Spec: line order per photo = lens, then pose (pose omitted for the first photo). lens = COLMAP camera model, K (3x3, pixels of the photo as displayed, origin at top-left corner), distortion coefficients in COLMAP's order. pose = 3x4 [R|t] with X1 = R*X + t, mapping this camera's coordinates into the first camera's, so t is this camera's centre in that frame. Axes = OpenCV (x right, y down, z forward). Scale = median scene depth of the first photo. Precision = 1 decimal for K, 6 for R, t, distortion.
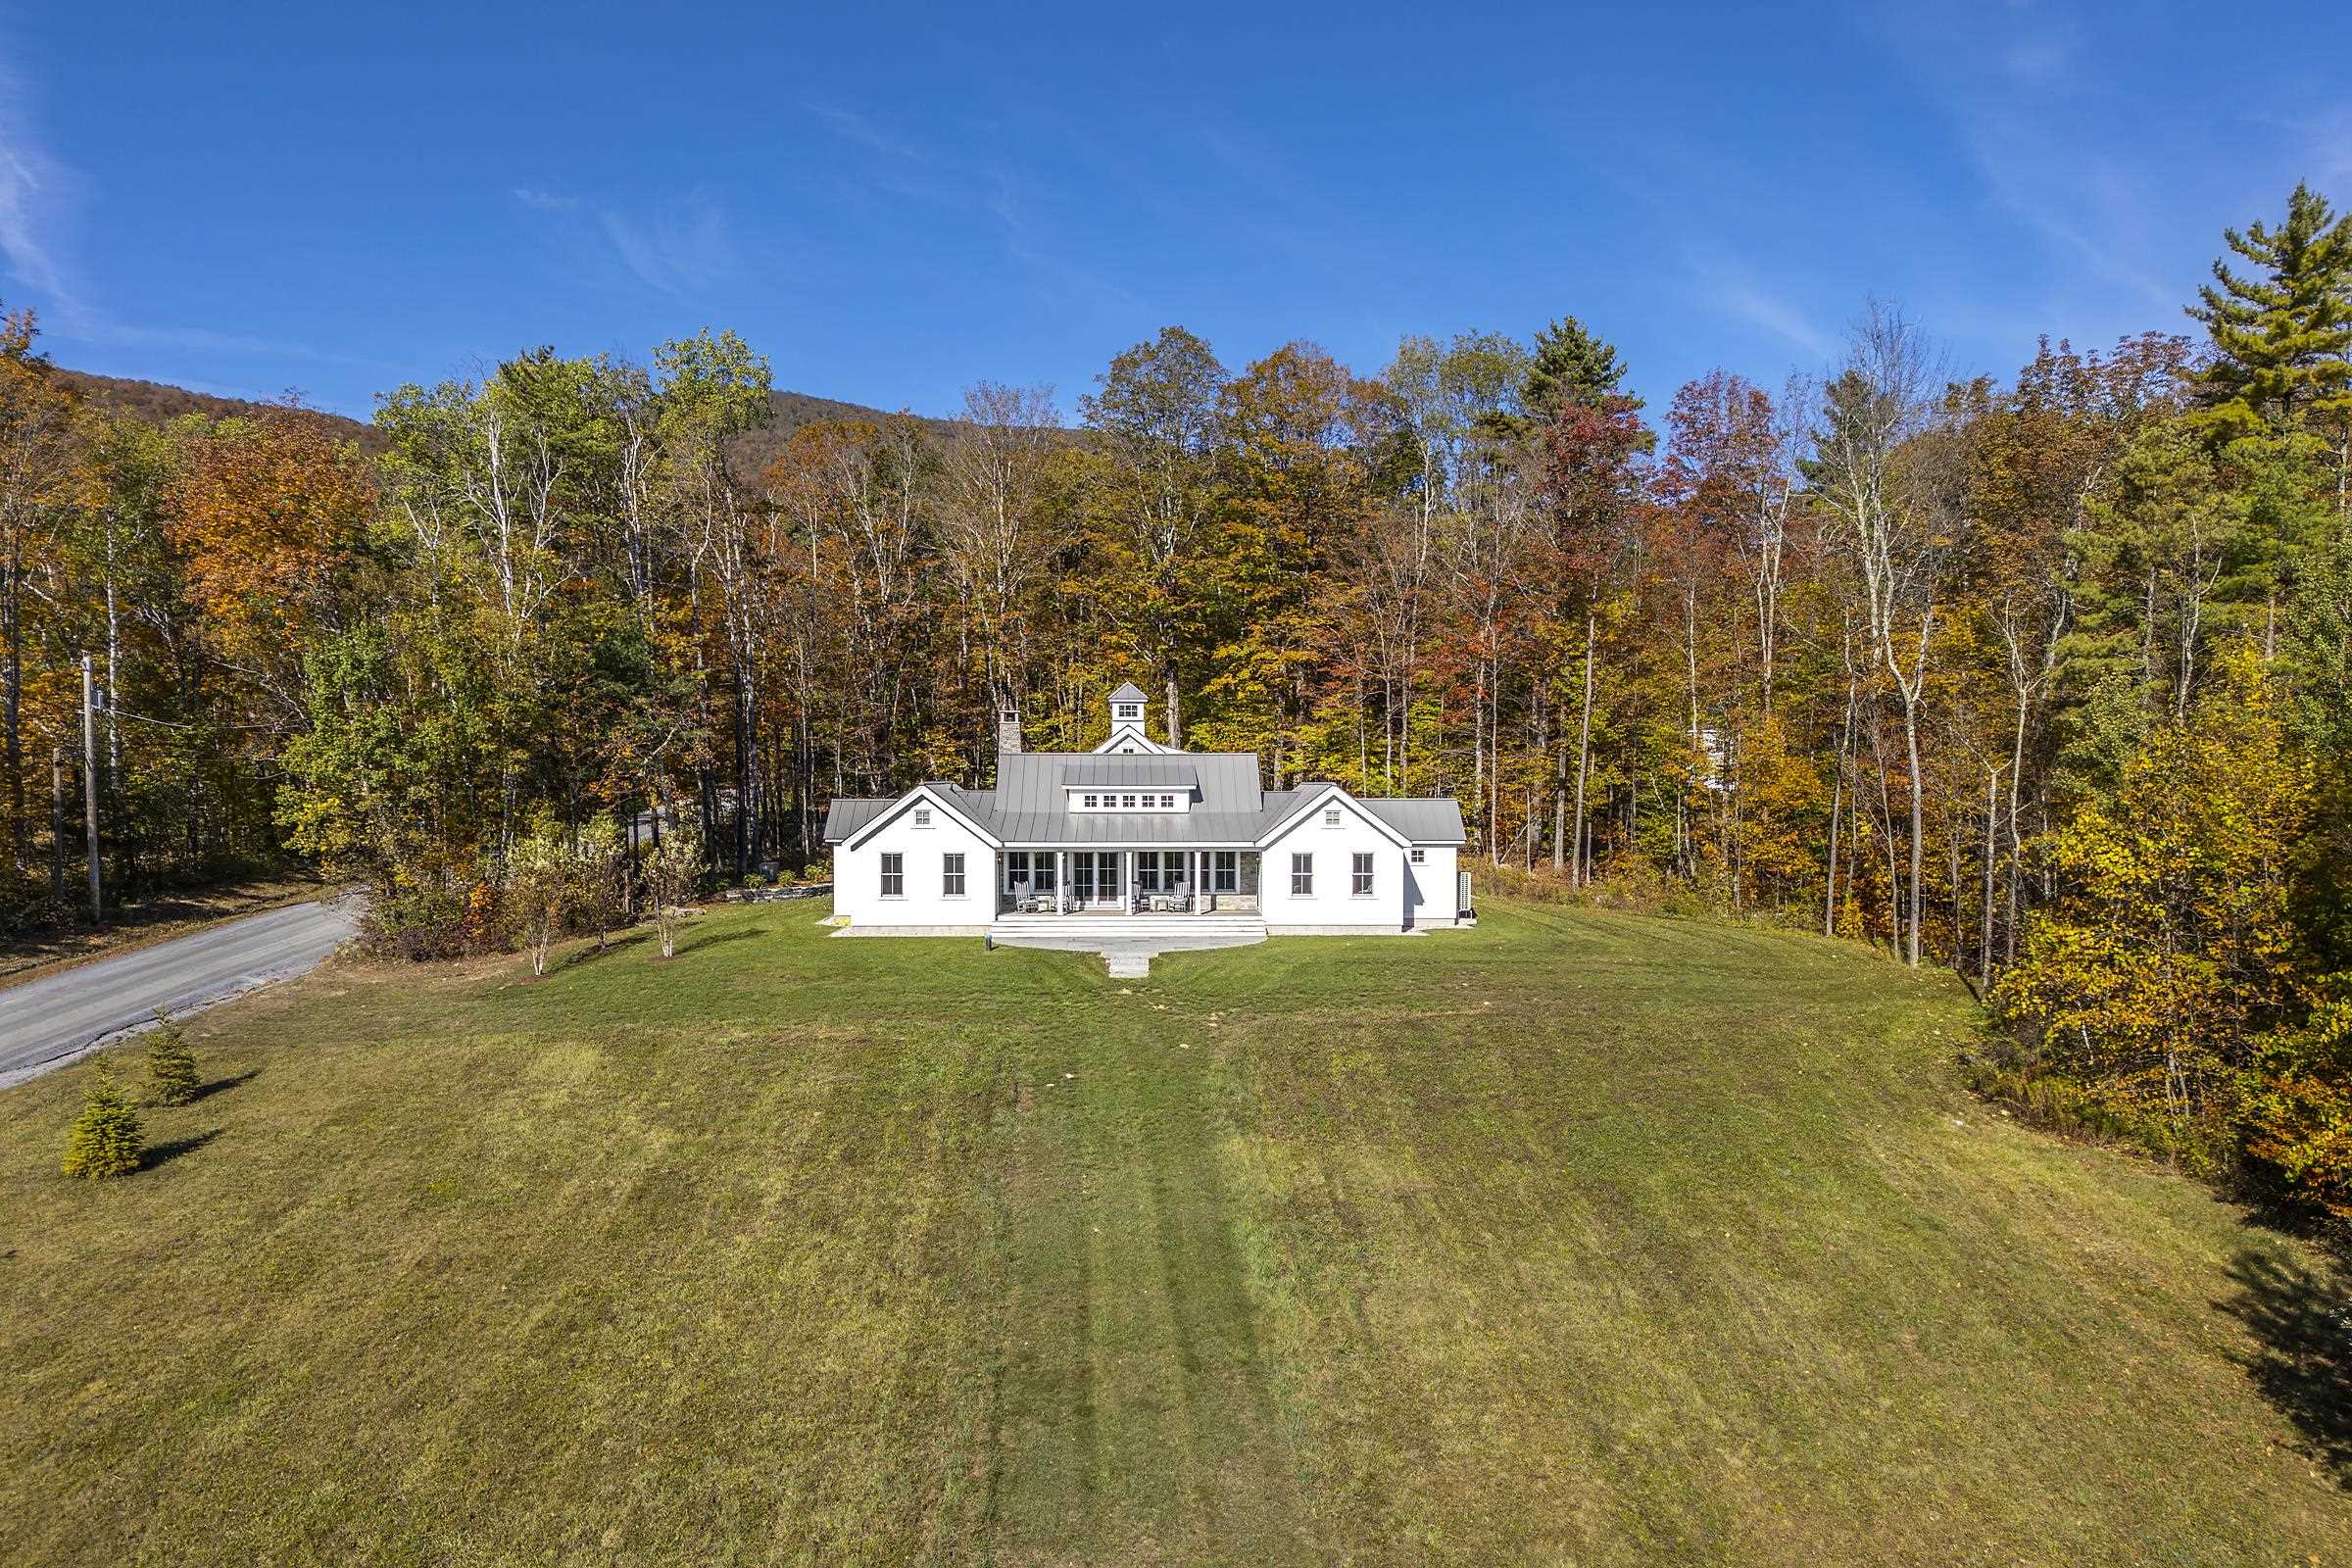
lens RADIAL K [[1854.7, 0, 1175.3], [0, 1854.7, 786.9], [0, 0, 1]] dist [0.073432, -0.076660]
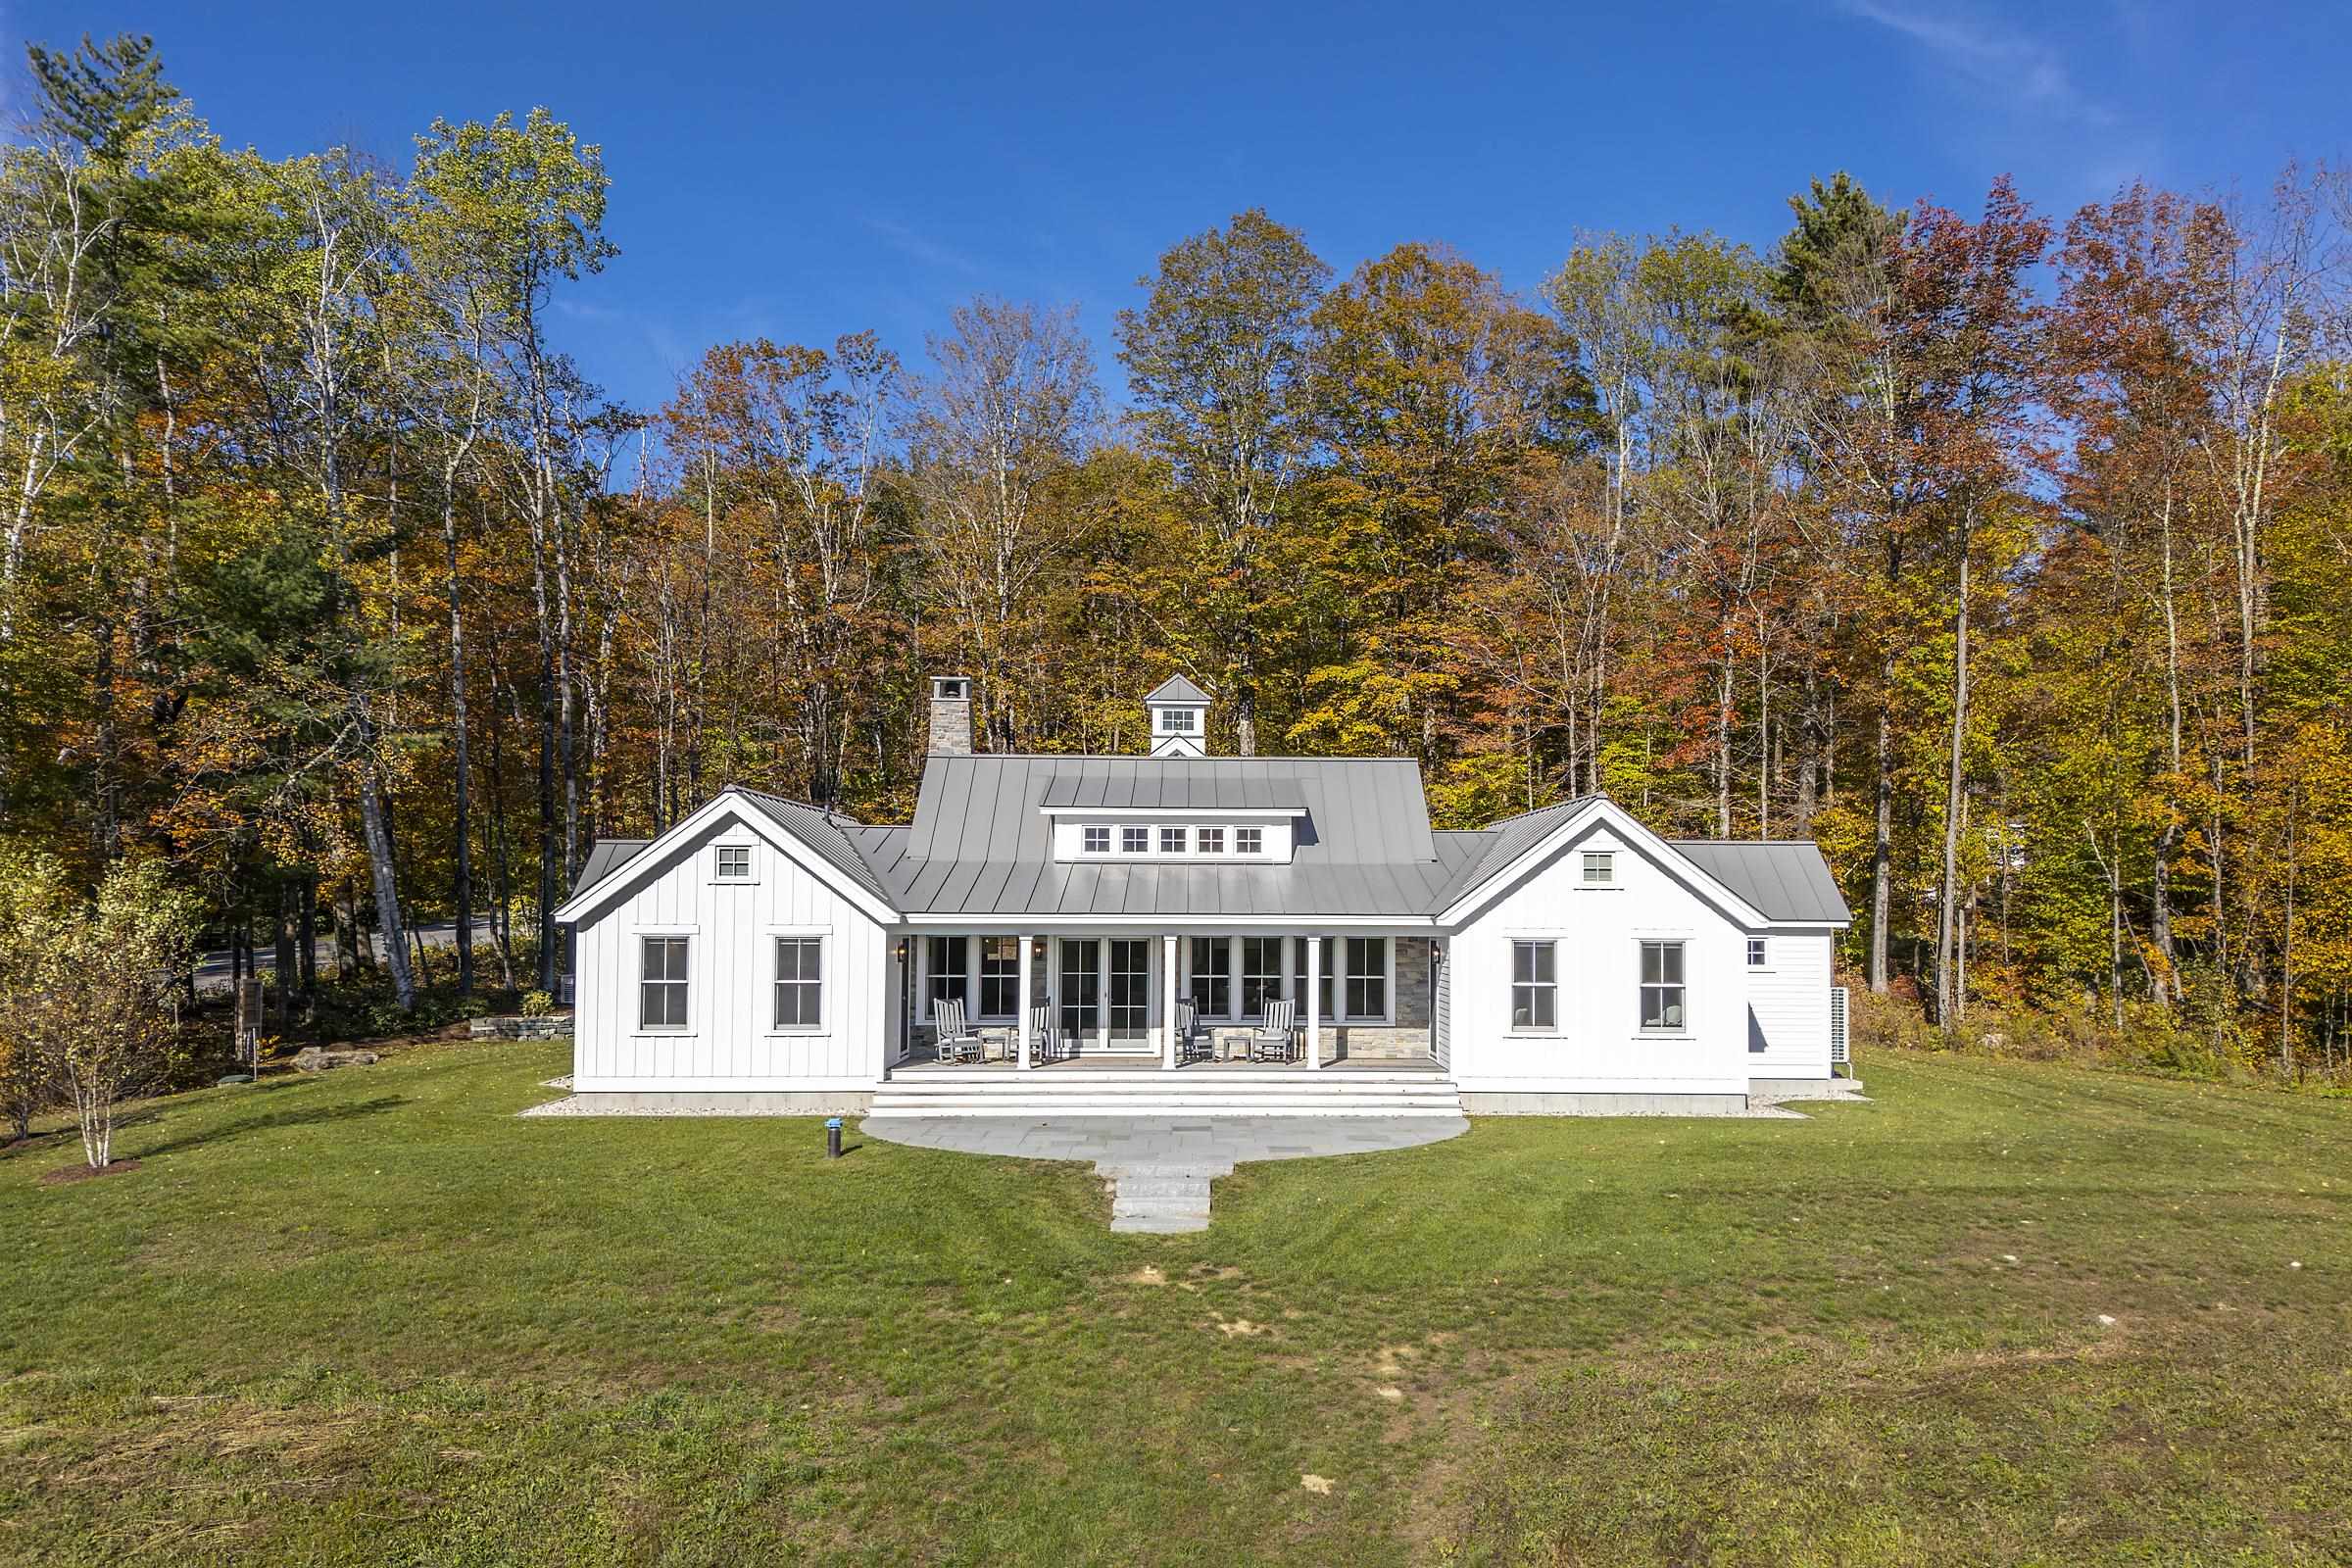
lens RADIAL K [[1854.7, 0, 1281.2], [0, 1854.7, 790.9], [0, 0, 1]] dist [0.073432, -0.076660]
pose [[0.999688, 0.007633, 0.023777, -0.007769], [-0.005922, 0.997445, -0.071187, 0.030792], [-0.024259, 0.071024, 0.997180, 0.505332]]
